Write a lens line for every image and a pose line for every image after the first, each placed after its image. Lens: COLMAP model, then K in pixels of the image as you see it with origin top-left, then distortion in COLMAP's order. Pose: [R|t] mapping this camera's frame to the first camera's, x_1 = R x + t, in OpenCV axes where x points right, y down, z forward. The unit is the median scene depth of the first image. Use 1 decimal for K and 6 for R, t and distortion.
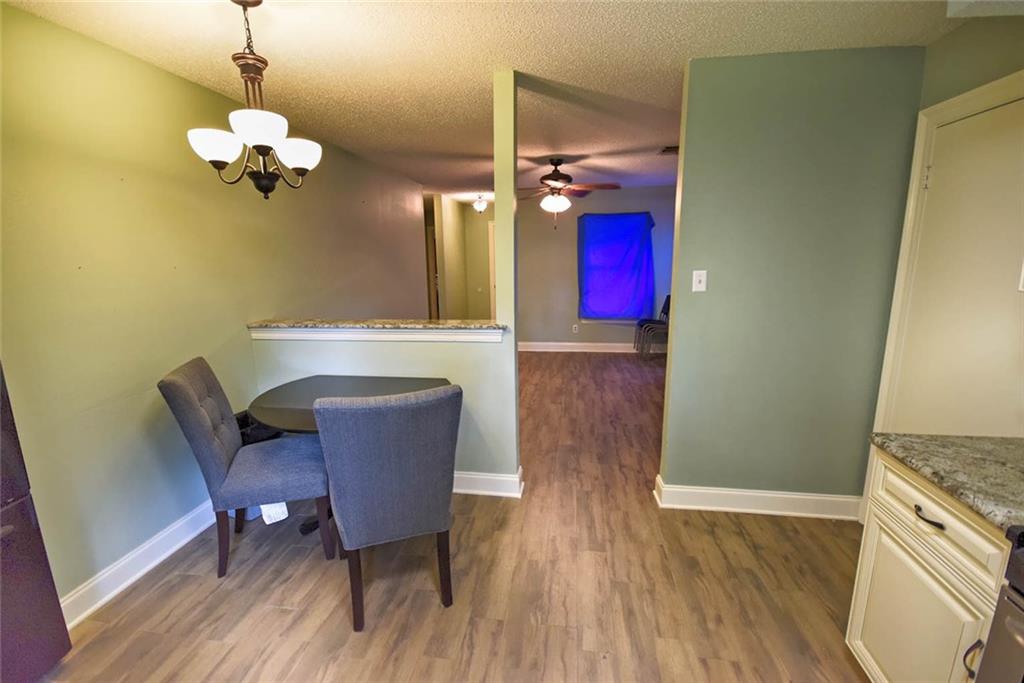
lens RADIAL K [[449.2, 0, 509.3], [0, 449.2, 346.0], [0, 0, 1]] dist [0.014657, -0.014395]
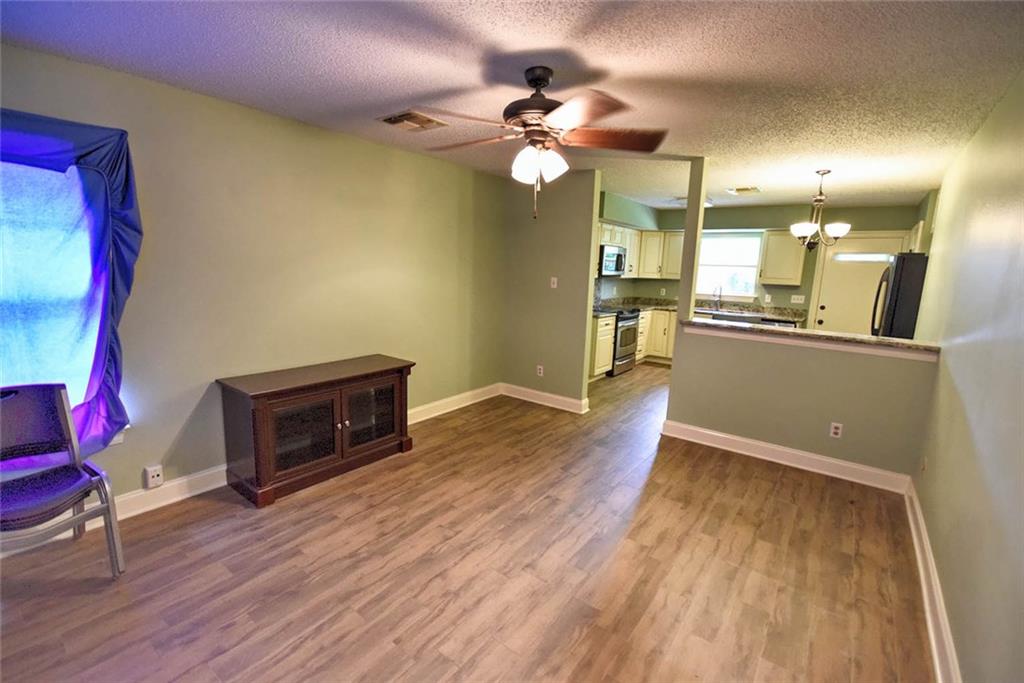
lens RADIAL K [[449.2, 0, 509.3], [0, 449.2, 346.0], [0, 0, 1]] dist [0.014657, -0.014395]
pose [[-0.877313, -0.099642, 0.469460, -0.265634], [0.075047, 0.937691, 0.339269, -0.662916], [-0.474014, 0.332877, -0.815171, 3.255825]]
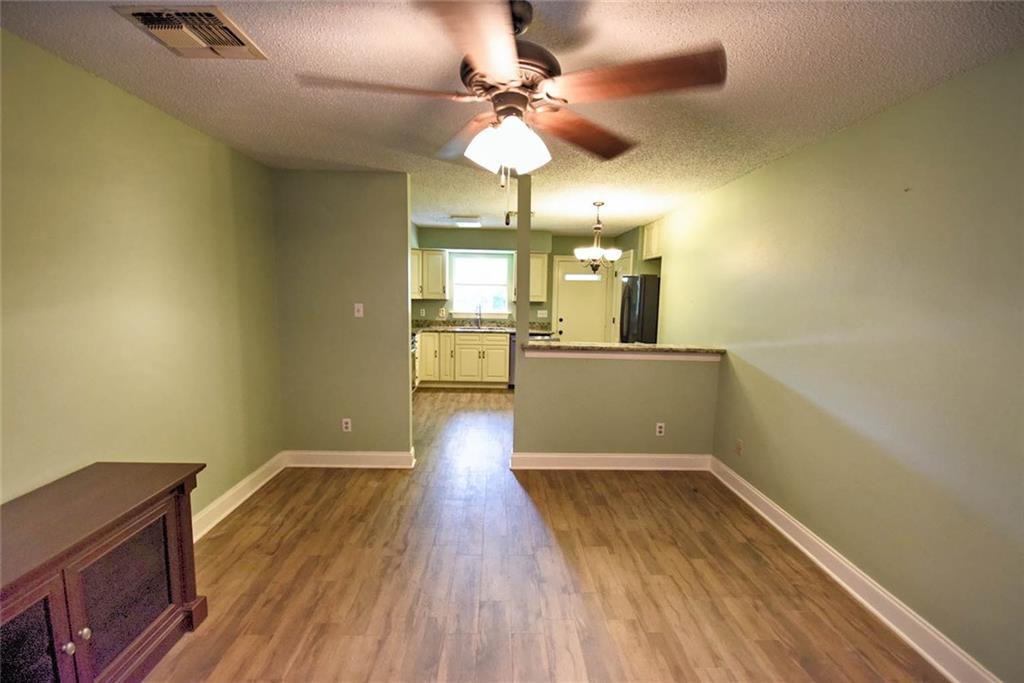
lens RADIAL K [[449.2, 0, 509.3], [0, 449.2, 346.0], [0, 0, 1]] dist [0.014657, -0.014395]
pose [[-0.984969, 0.015450, -0.172040, 0.358043], [-0.040223, 0.948097, 0.315426, -0.622877], [0.167984, 0.317605, -0.933225, 2.989449]]
